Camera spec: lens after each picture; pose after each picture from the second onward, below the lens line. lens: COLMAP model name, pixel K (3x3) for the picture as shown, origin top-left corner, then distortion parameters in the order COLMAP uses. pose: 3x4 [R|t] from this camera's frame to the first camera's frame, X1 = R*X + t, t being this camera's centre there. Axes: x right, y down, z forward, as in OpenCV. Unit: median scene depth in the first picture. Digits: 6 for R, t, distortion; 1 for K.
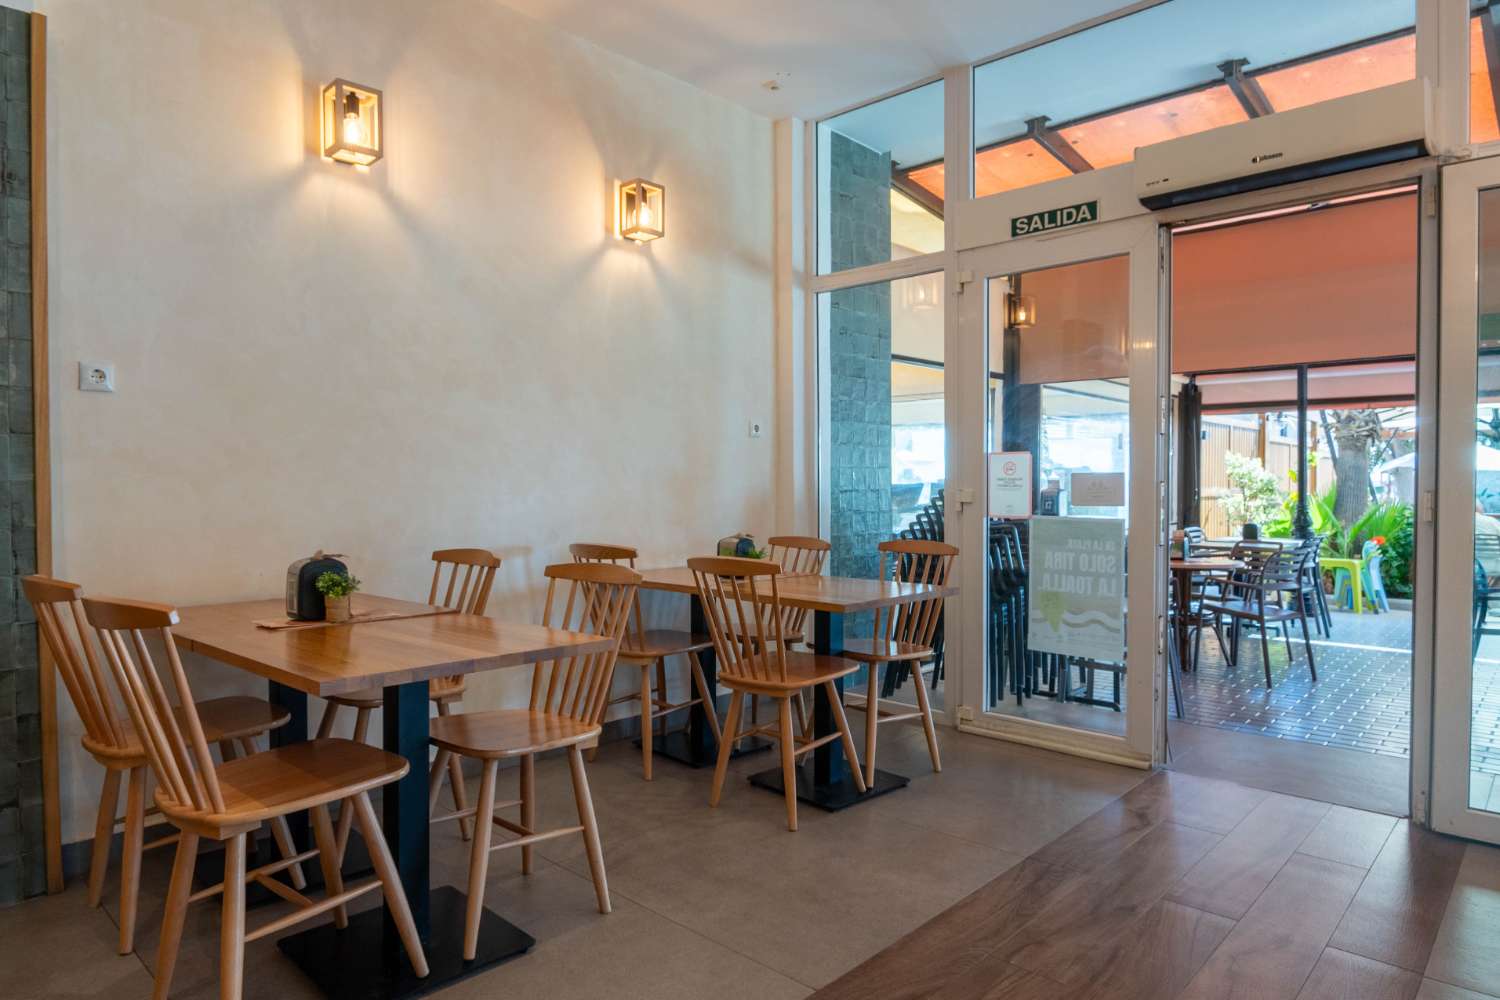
lens RADIAL K [[876.7, 0, 771.8], [0, 876.7, 509.0], [0, 0, 1]] dist [-0.001566, -0.011494]
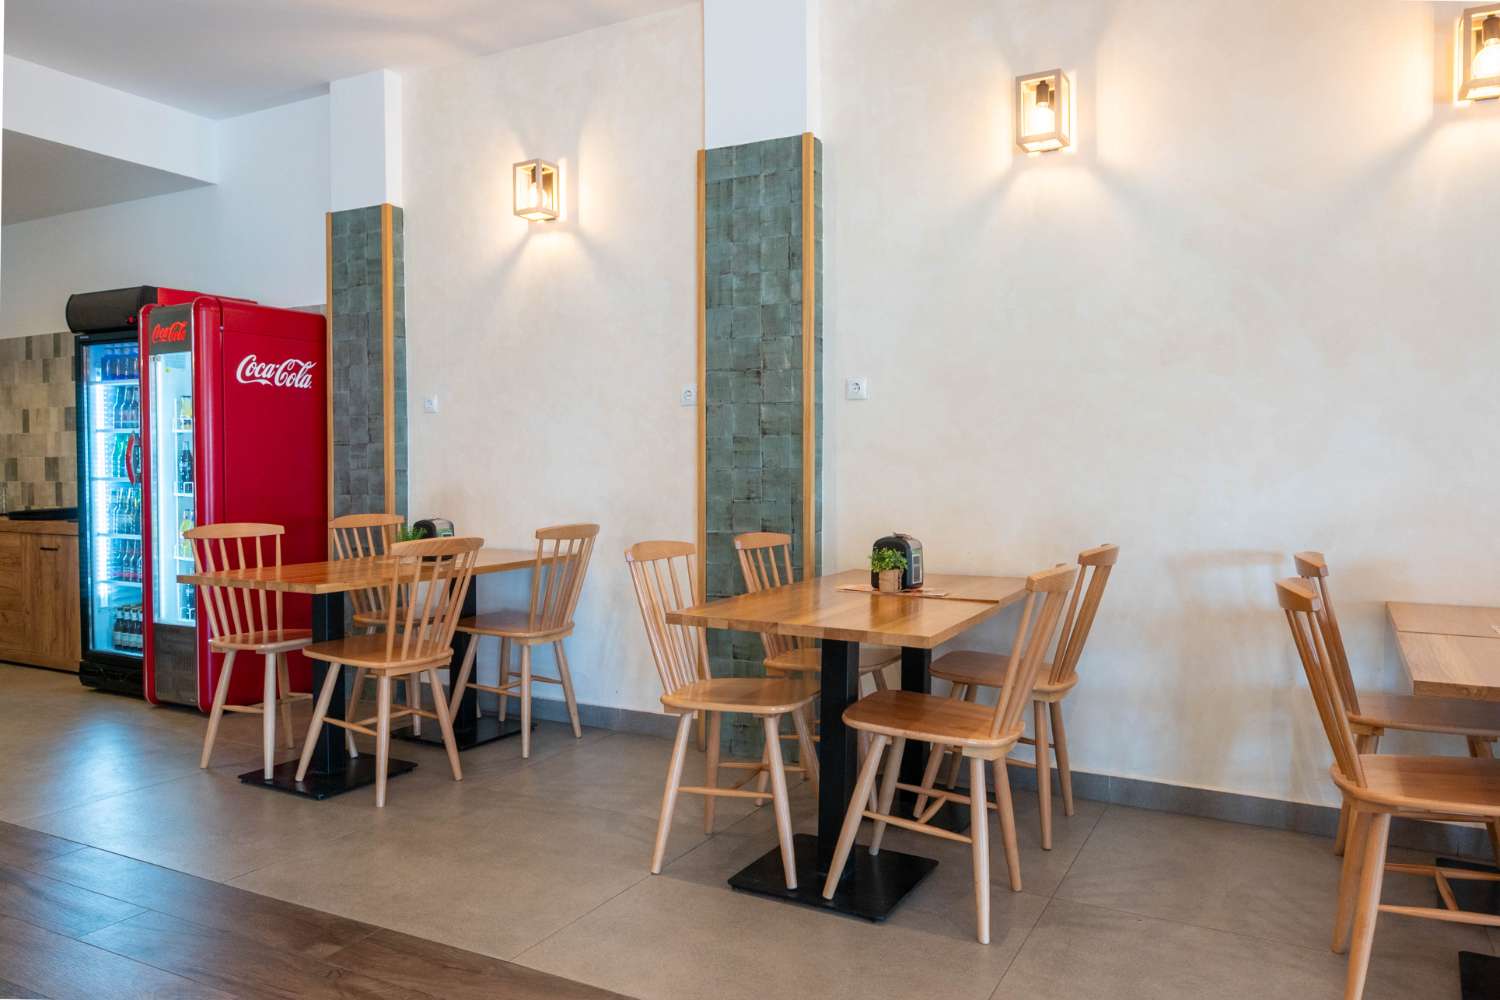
lens RADIAL K [[1087.5, 0, 750.0], [0, 1087.5, 500.0], [0, 0, 1]] dist [0.004105, -0.006350]
pose [[0.269487, 0.033389, -0.962425, 0.646249], [-0.031934, 0.999159, 0.025721, -0.017494], [0.962474, 0.023803, 0.270327, 0.350082]]
